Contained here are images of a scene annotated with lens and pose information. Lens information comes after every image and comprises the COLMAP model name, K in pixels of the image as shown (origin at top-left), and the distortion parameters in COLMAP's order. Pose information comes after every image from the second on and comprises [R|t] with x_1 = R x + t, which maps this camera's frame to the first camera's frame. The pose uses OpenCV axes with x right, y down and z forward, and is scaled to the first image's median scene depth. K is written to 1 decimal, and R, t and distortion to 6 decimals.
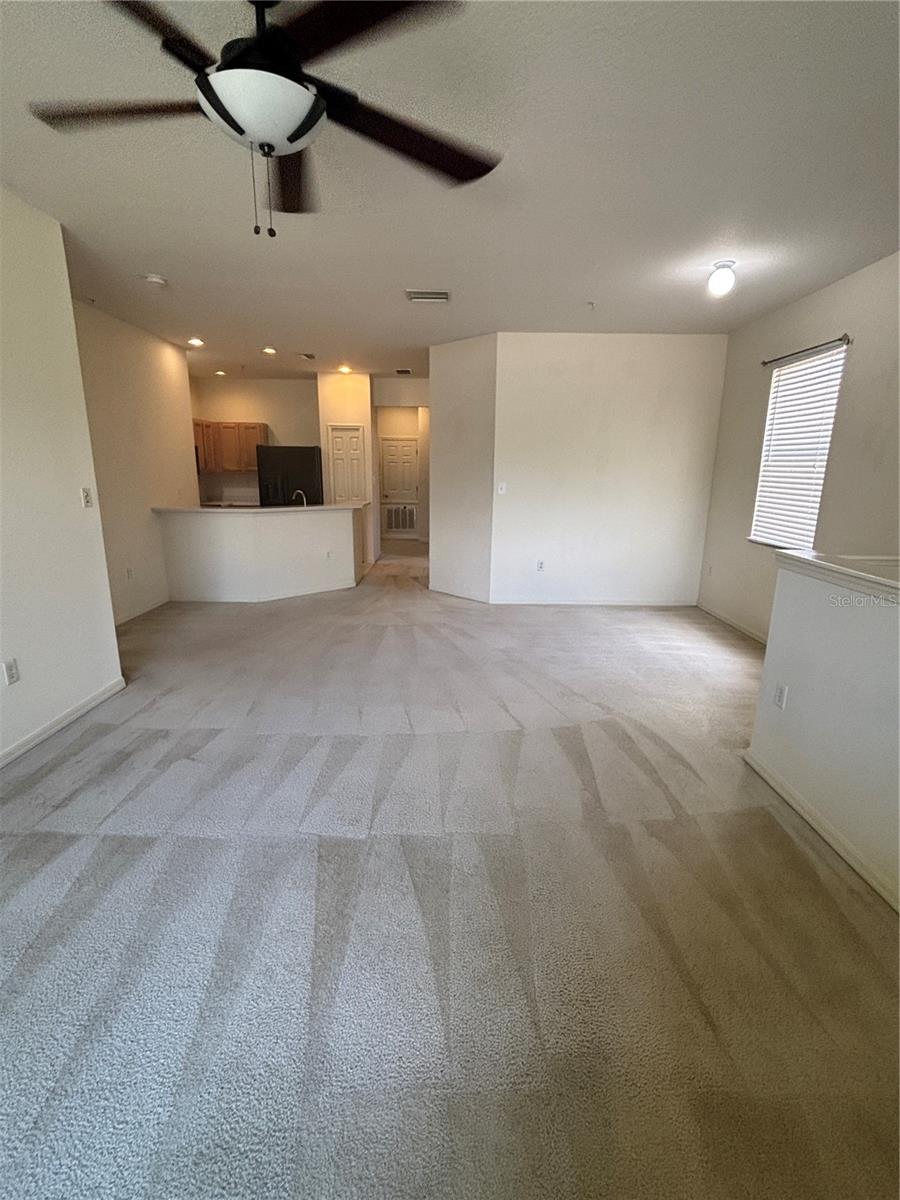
lens RADIAL K [[542.9, 0, 450.0], [0, 542.9, 600.0], [0, 0, 1]] dist [-0.017123, -0.000343]
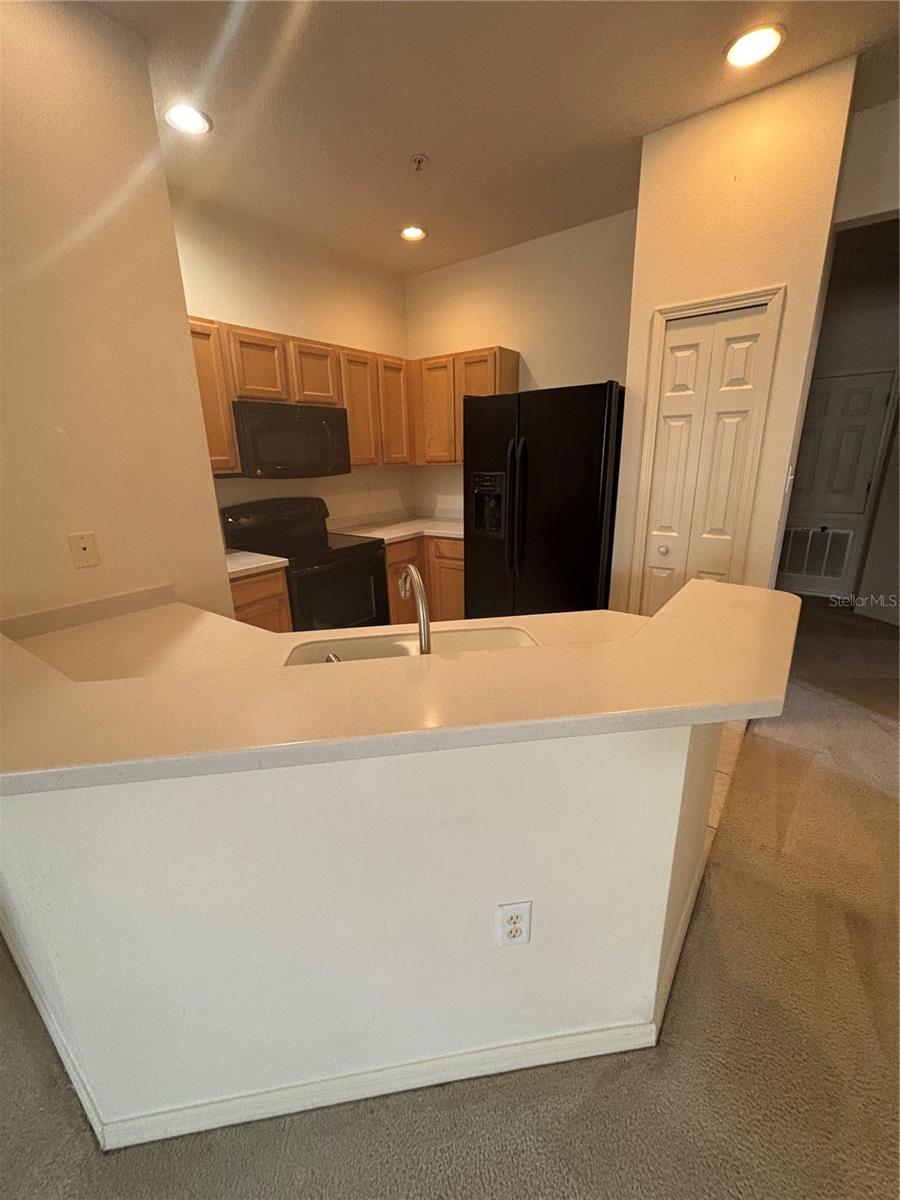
lens RADIAL K [[480.2, 0, 450.0], [0, 480.2, 600.0], [0, 0, 1]] dist [0.001394, -0.000109]
pose [[0.800869, 0.140858, -0.582038, -0.307304], [-0.103812, 0.989883, 0.096717, -0.387196], [0.589773, -0.017035, 0.807389, 1.612265]]
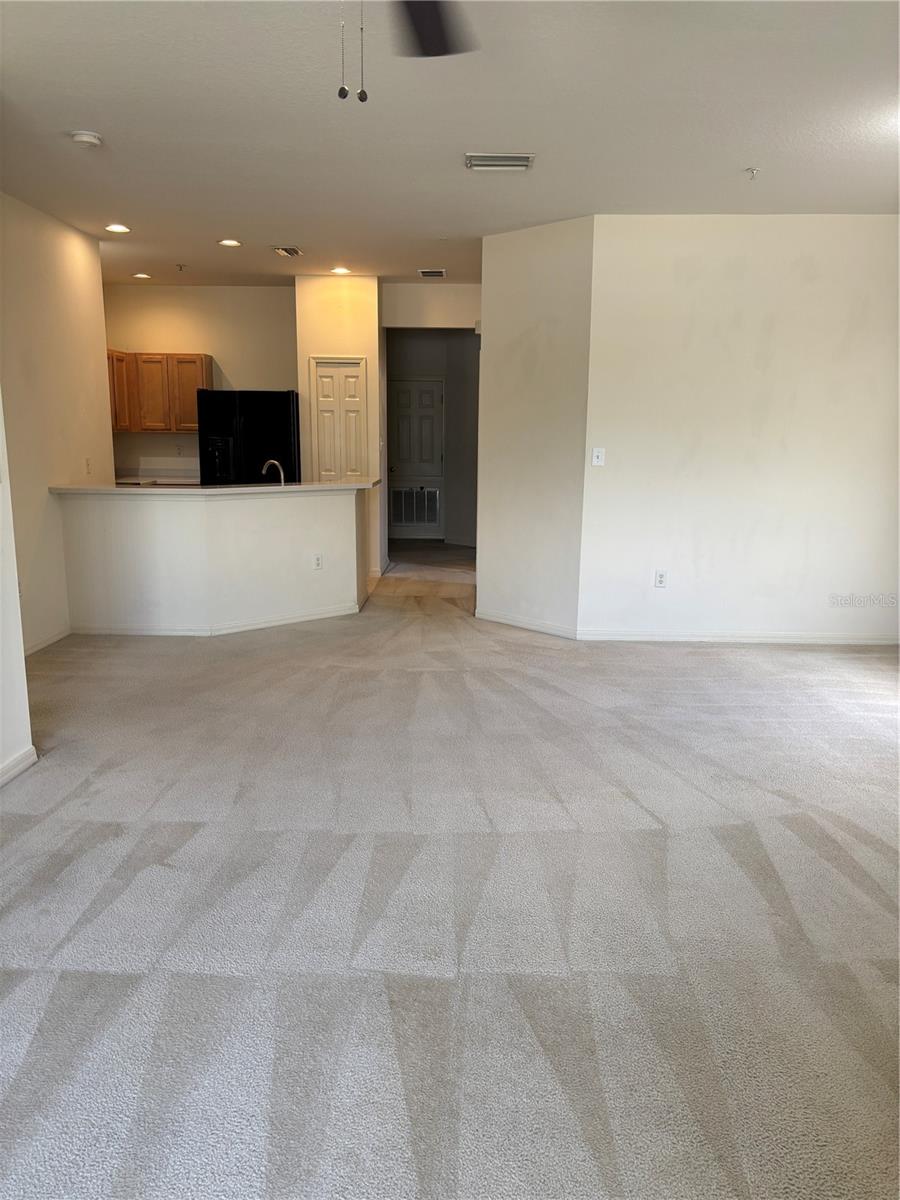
lens RADIAL K [[909.3, 0, 450.0], [0, 909.3, 600.0], [0, 0, 1]] dist [0.004473, 0.007950]
pose [[0.999756, 0.002849, -0.021913, -0.091857], [-0.003899, 0.998839, -0.048006, 0.020764], [0.021751, 0.048079, 0.998607, -0.090416]]
